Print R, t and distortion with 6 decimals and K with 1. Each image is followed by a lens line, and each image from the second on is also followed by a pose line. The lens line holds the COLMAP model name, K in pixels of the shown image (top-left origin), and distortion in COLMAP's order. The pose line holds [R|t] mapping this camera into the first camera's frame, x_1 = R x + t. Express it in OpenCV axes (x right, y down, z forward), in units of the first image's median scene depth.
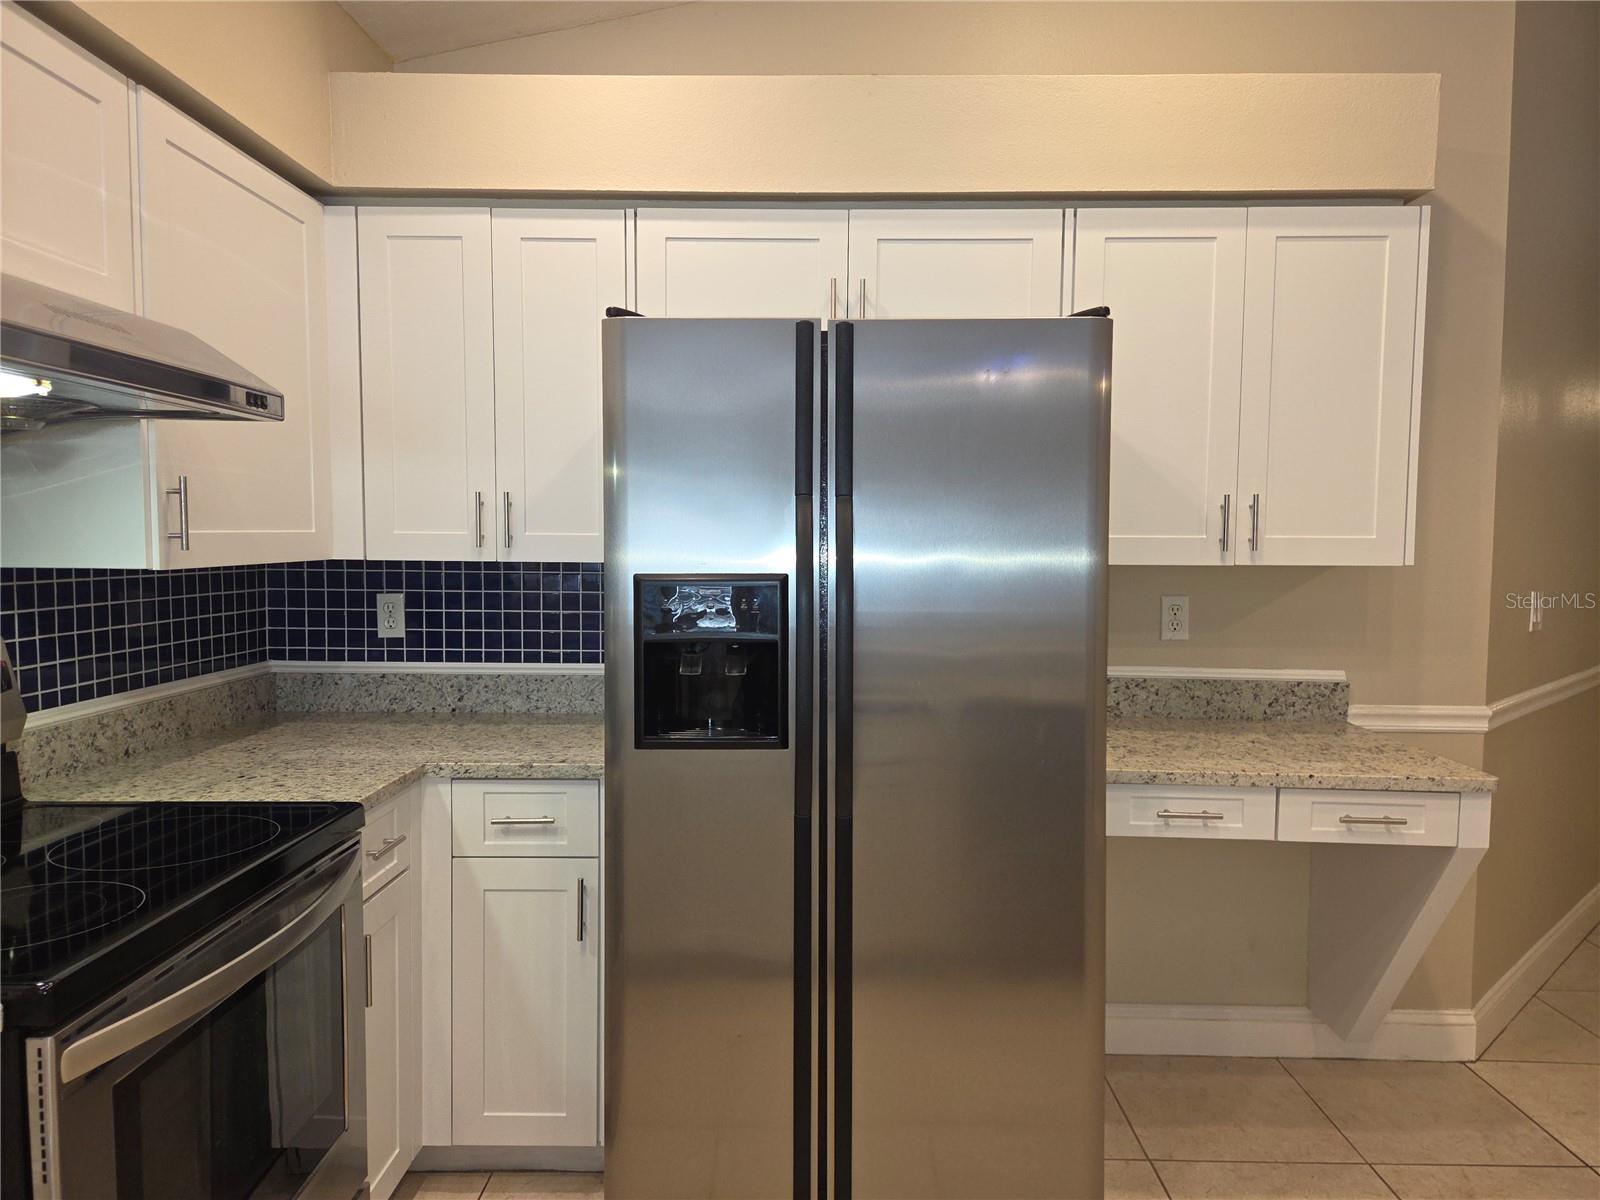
lens RADIAL K [[1062.8, 0, 800.0], [0, 1062.8, 600.0], [0, 0, 1]] dist [0.063057, -0.058584]
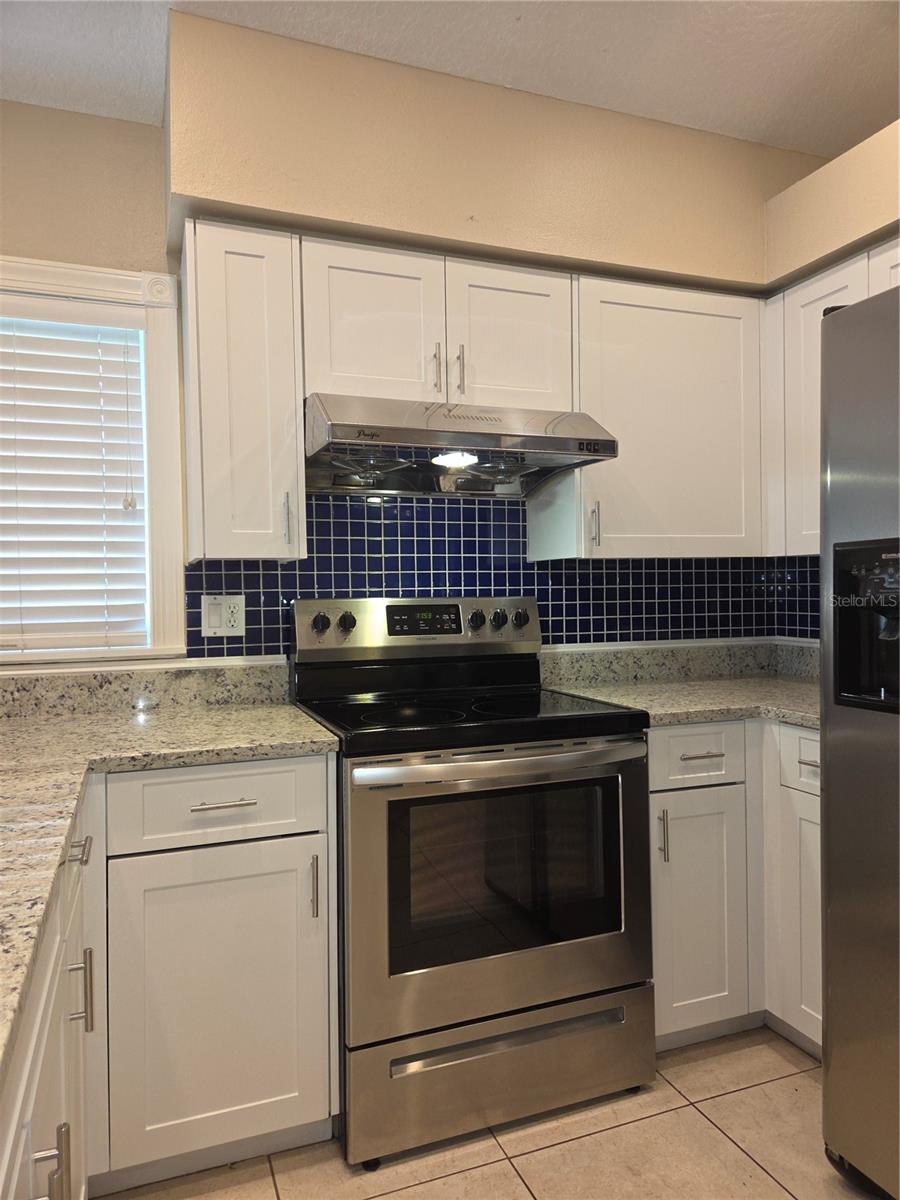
lens RADIAL K [[797.1, 0, 450.0], [0, 797.1, 600.0], [0, 0, 1]] dist [0.063057, -0.058584]
pose [[0.369843, 0.001106, -0.929094, 0.371773], [-0.038005, 0.999180, -0.013939, 0.047712], [0.928317, 0.040465, 0.369582, 0.261682]]
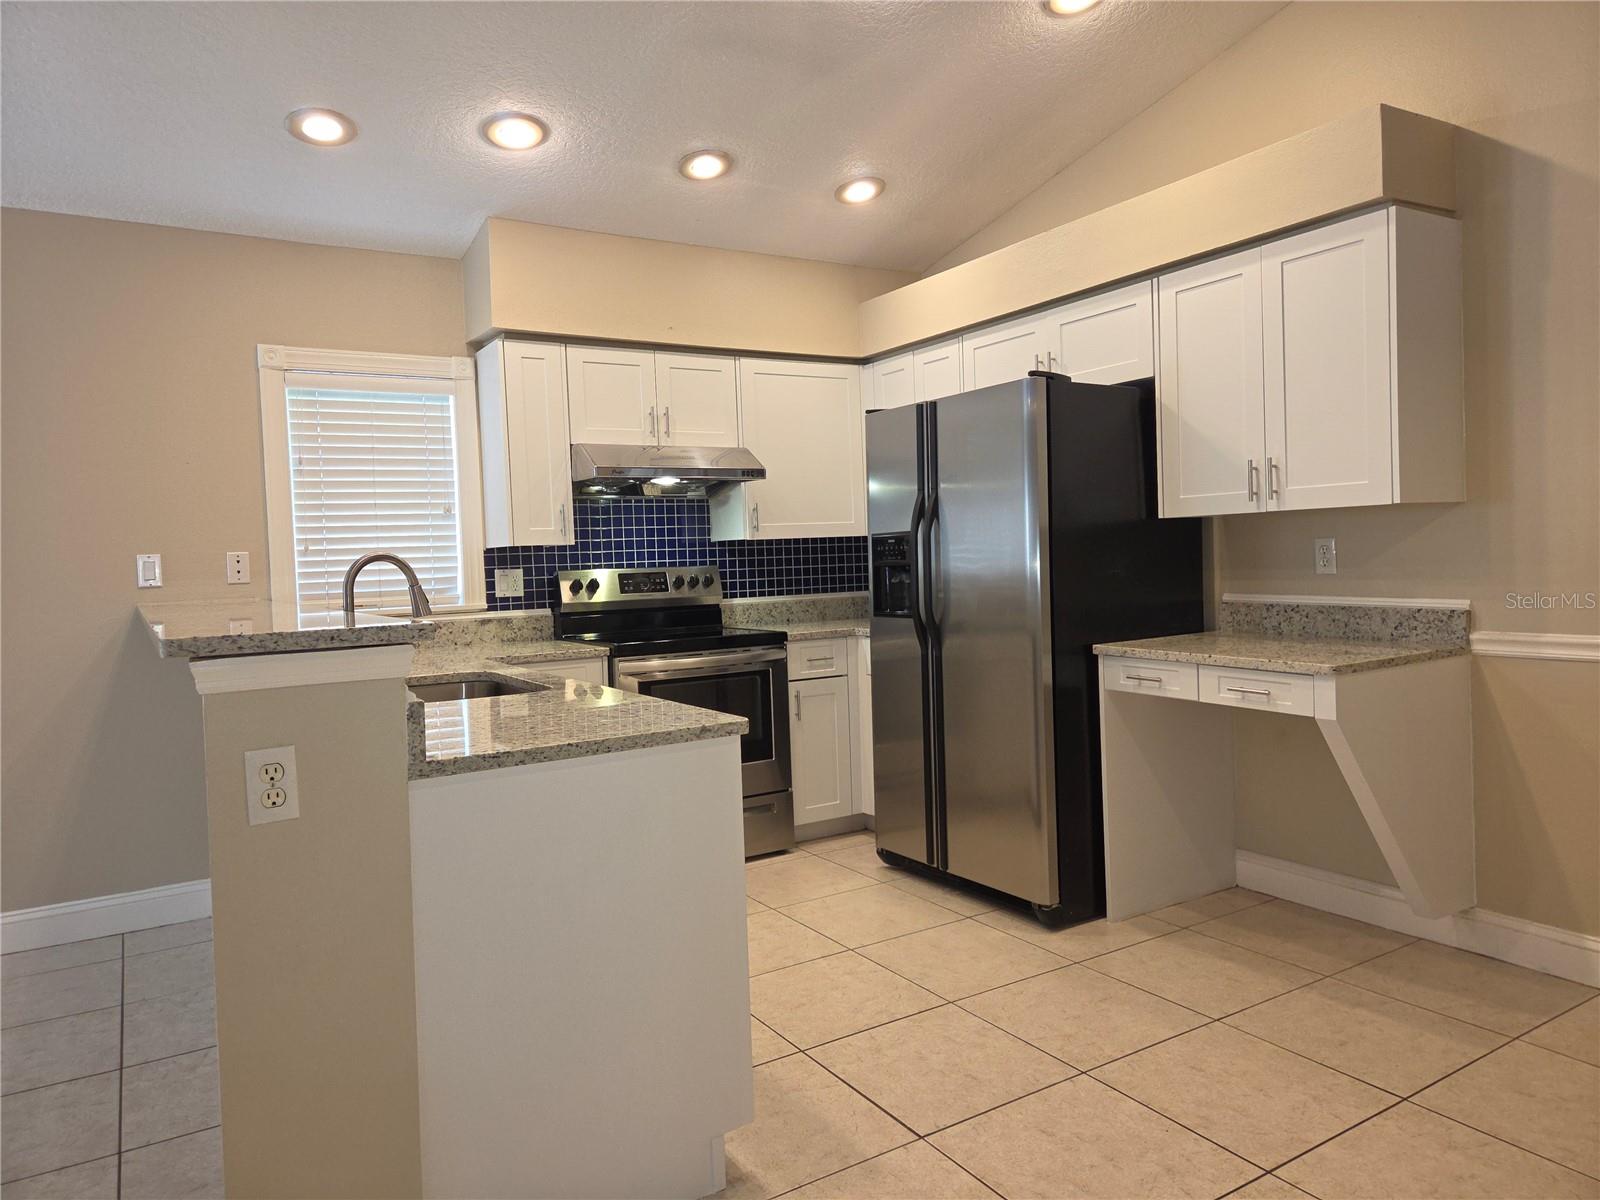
lens RADIAL K [[1062.8, 0, 800.0], [0, 1062.8, 600.0], [0, 0, 1]] dist [0.063057, -0.058584]
pose [[0.538171, 0.010568, -0.842769, 1.244237], [-0.009909, 0.999932, 0.006211, 0.076216], [0.842777, 0.005008, 0.538239, -0.211084]]
